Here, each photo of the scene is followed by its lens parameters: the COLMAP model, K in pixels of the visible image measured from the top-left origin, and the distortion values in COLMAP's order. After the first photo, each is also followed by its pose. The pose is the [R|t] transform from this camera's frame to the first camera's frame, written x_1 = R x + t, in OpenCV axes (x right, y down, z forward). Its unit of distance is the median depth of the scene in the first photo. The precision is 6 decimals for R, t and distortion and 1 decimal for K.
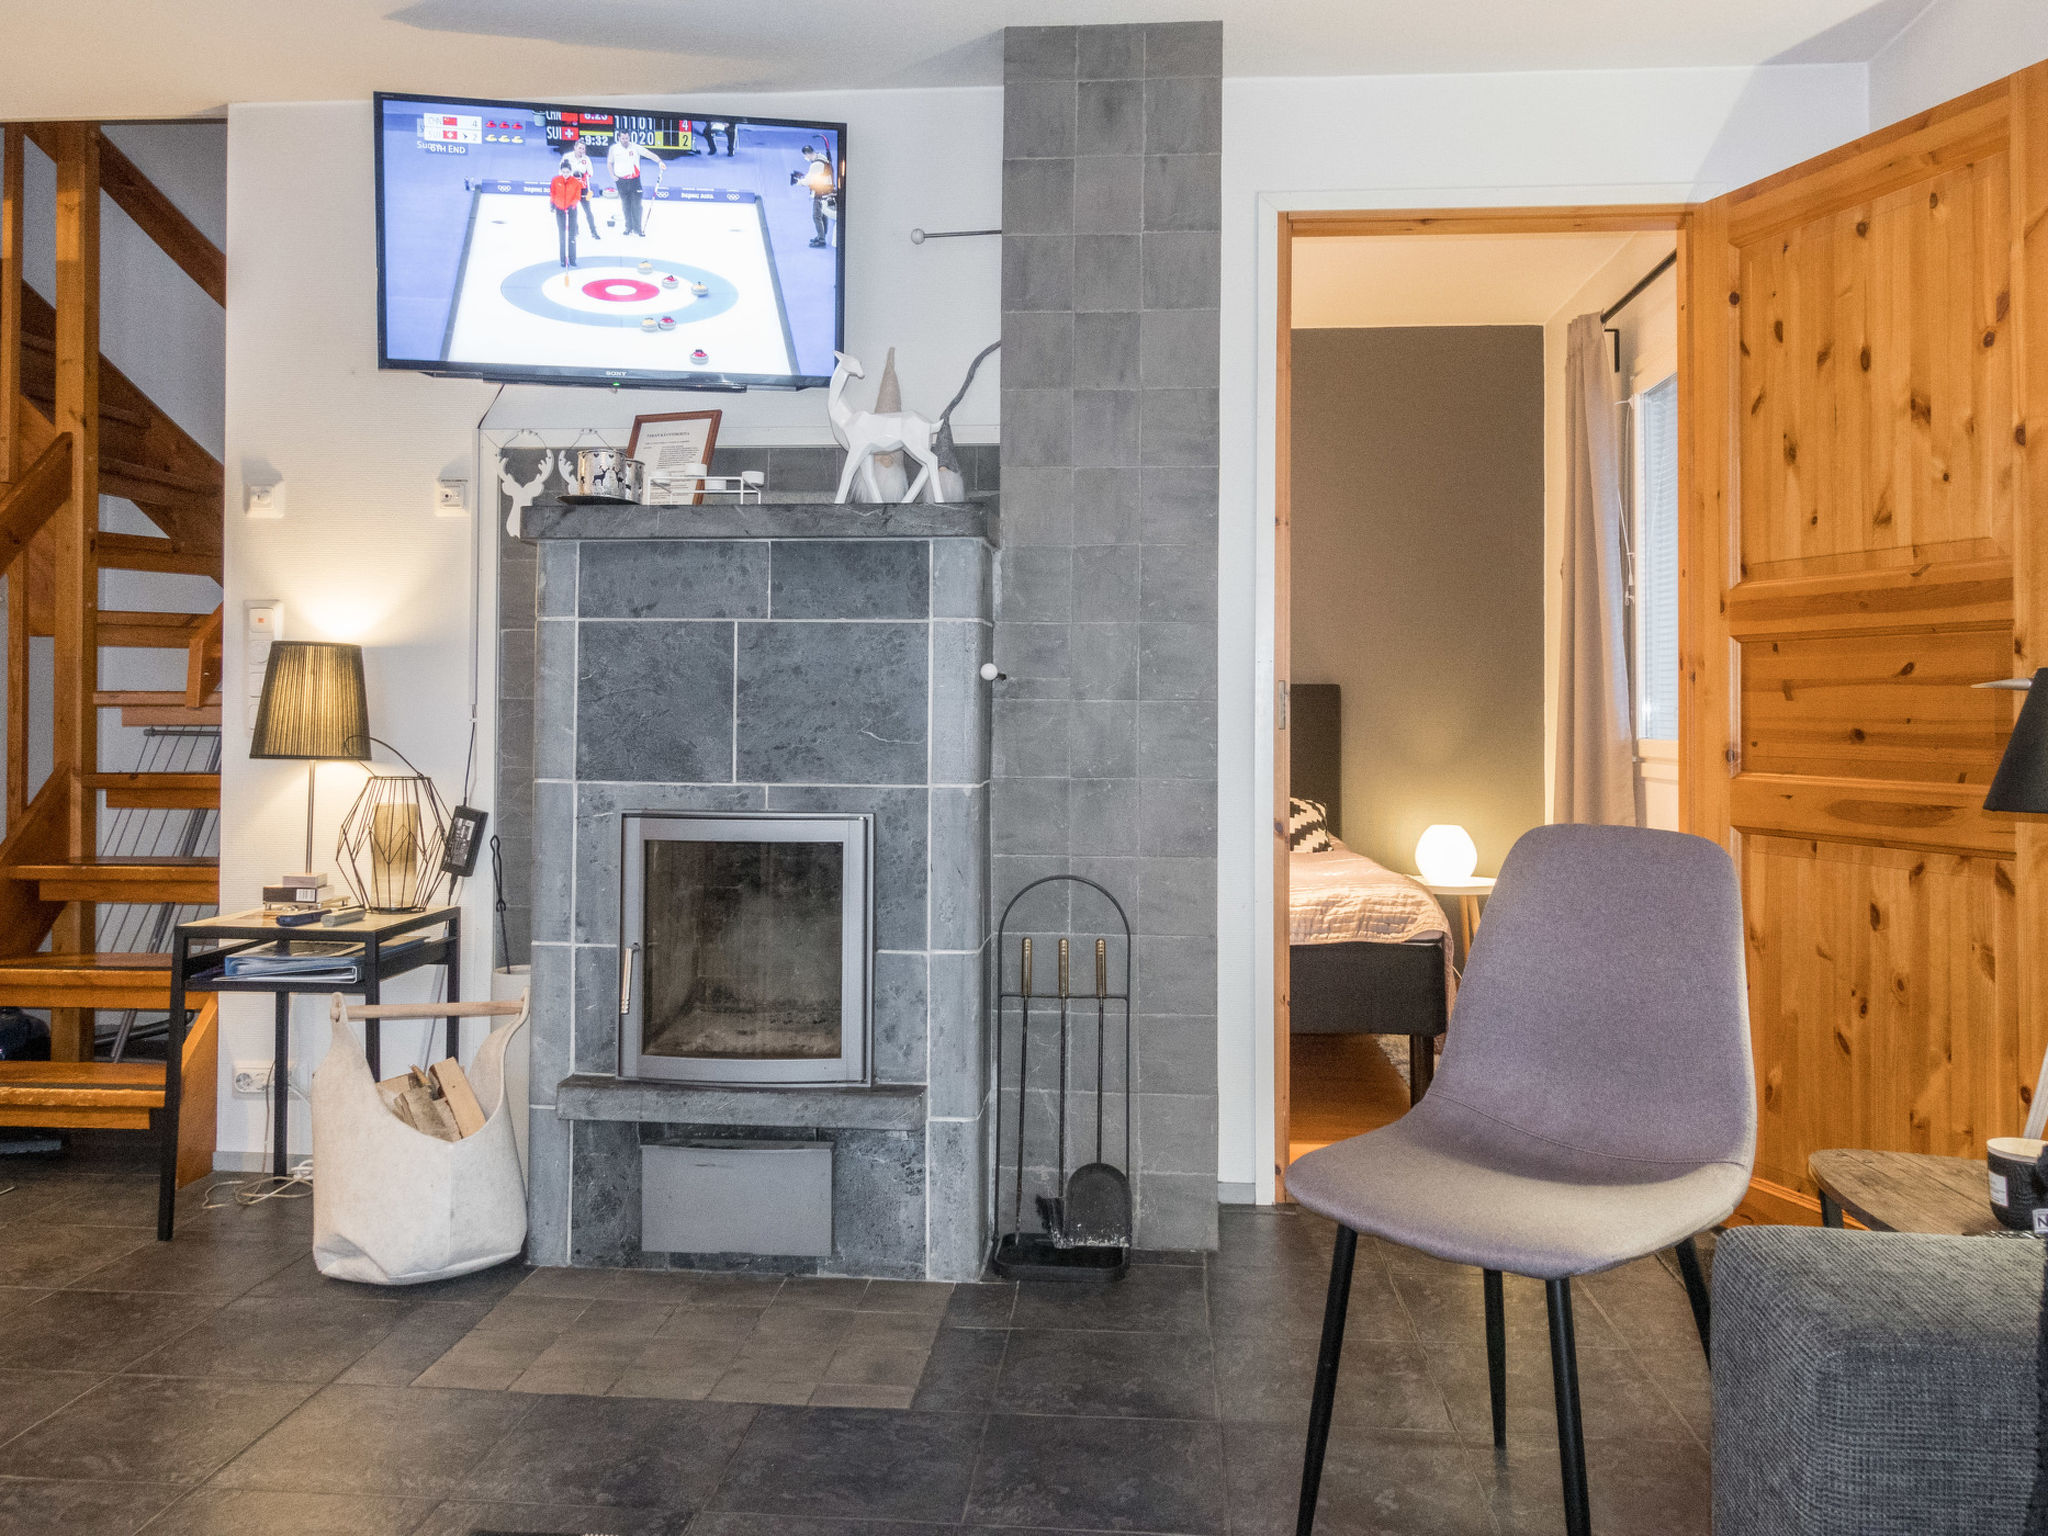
lens RADIAL K [[1571.6, 0, 950.6], [0, 1571.6, 696.6], [0, 0, 1]] dist [-0.002503, -0.003668]
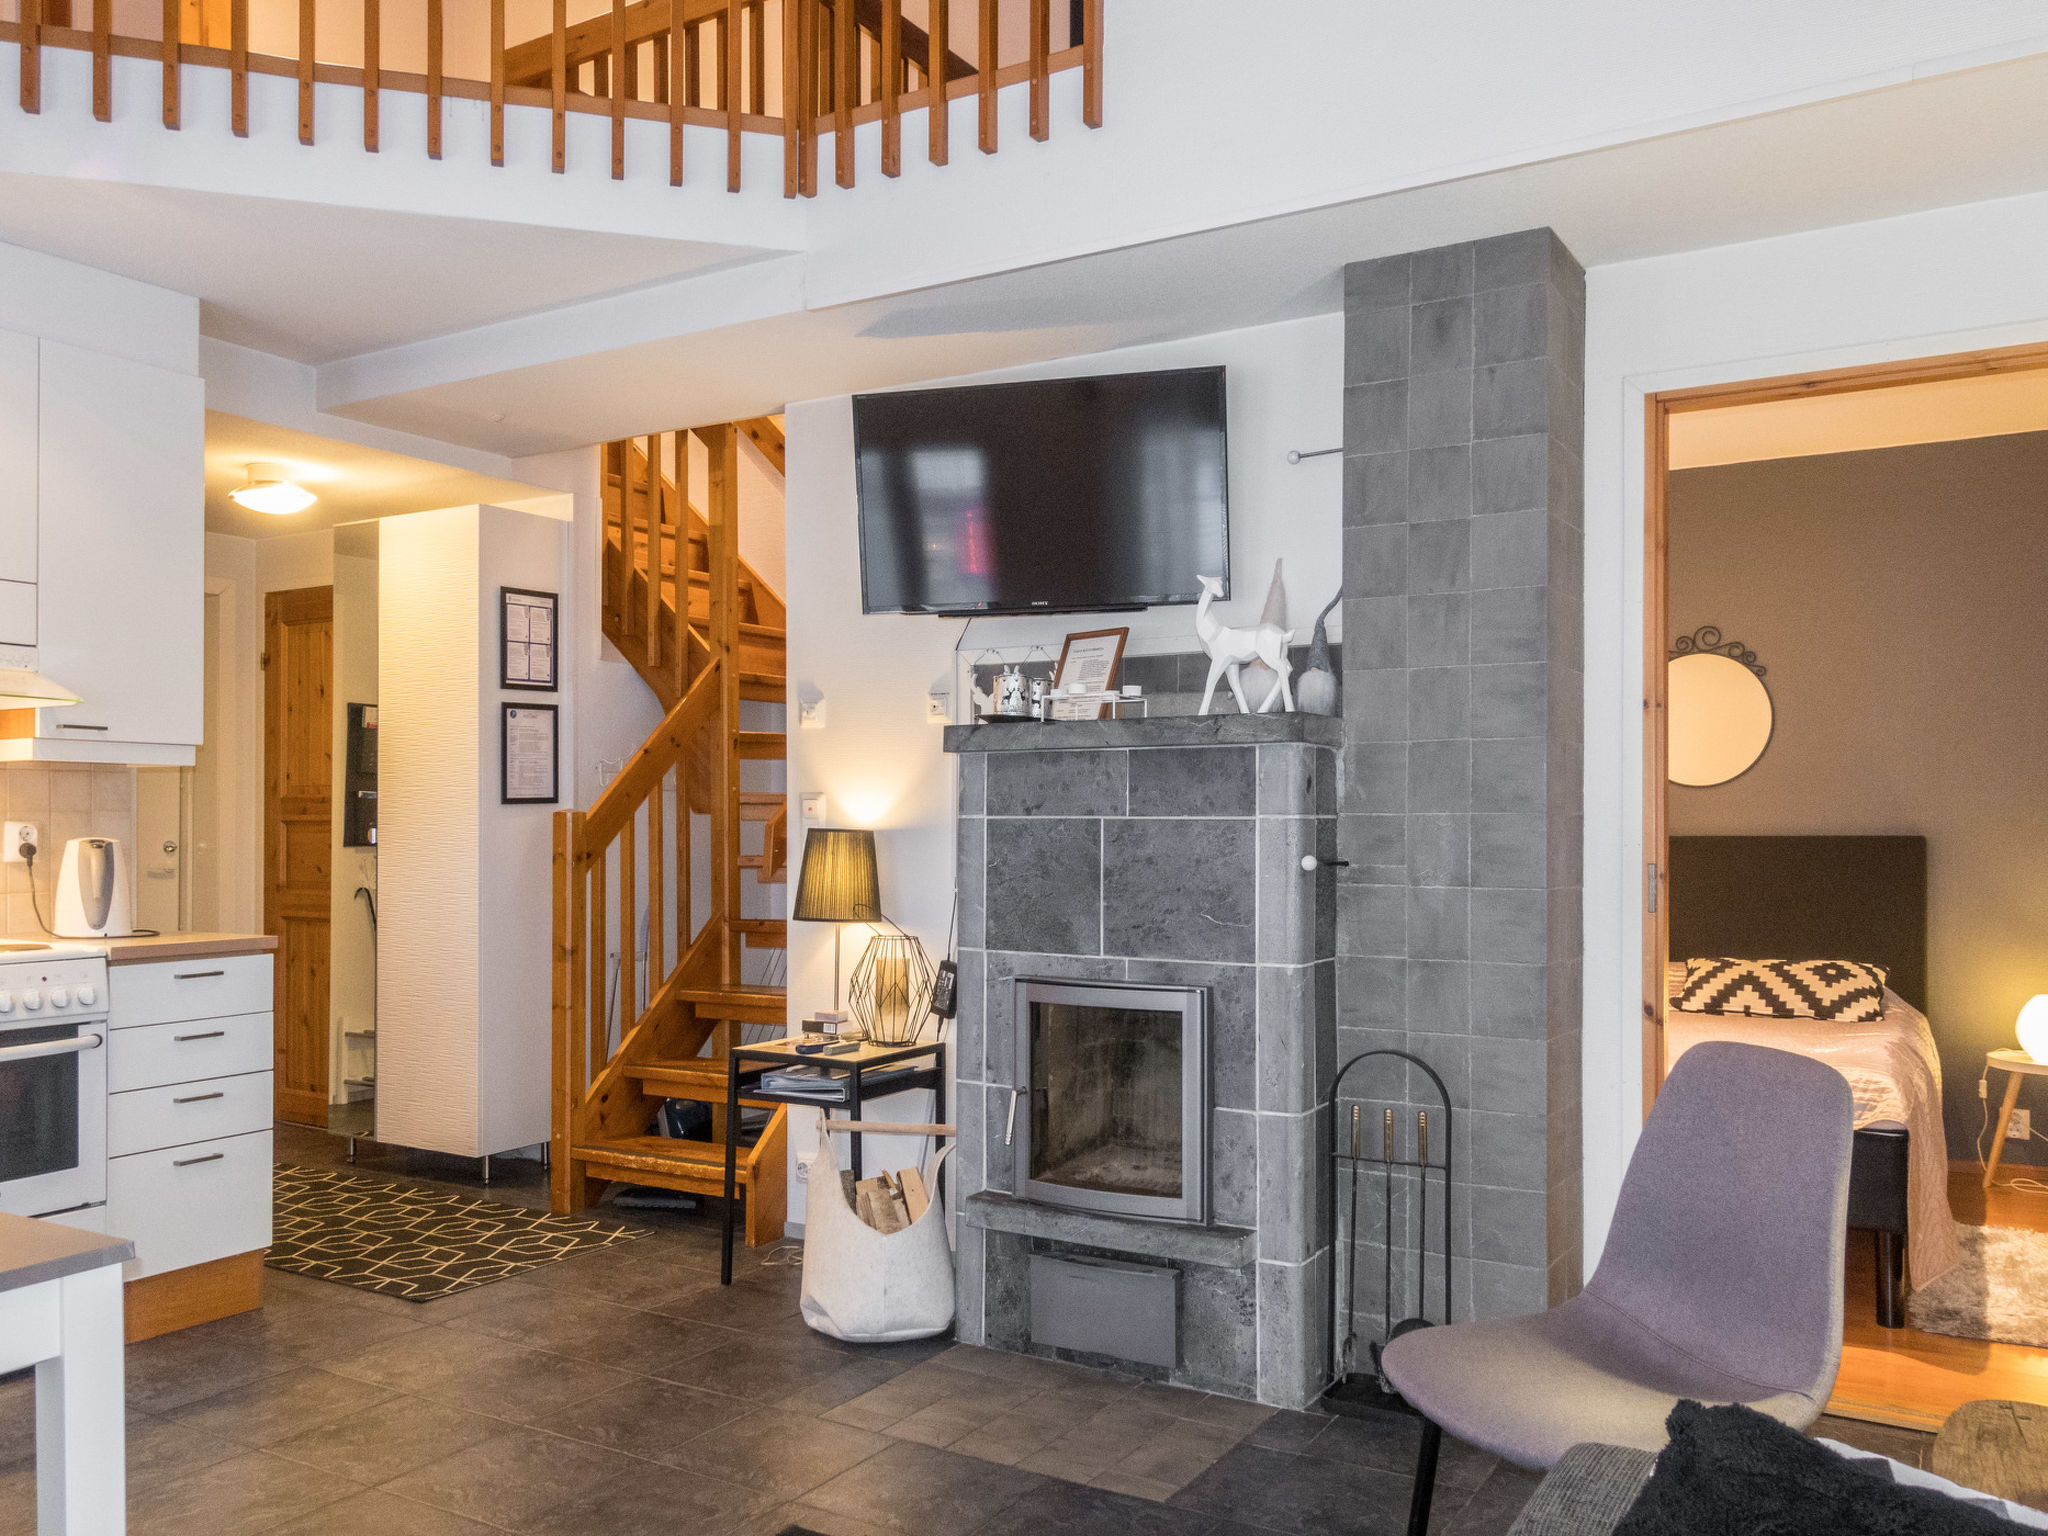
lens RADIAL K [[1571.6, 0, 1035.8], [0, 1571.6, 817.5], [0, 0, 1]] dist [-0.002503, -0.003668]
pose [[0.899474, -0.007101, -0.436917, 0.327448], [0.011897, 0.999895, 0.008241, -0.058085], [0.436813, -0.012610, 0.899464, -0.078177]]
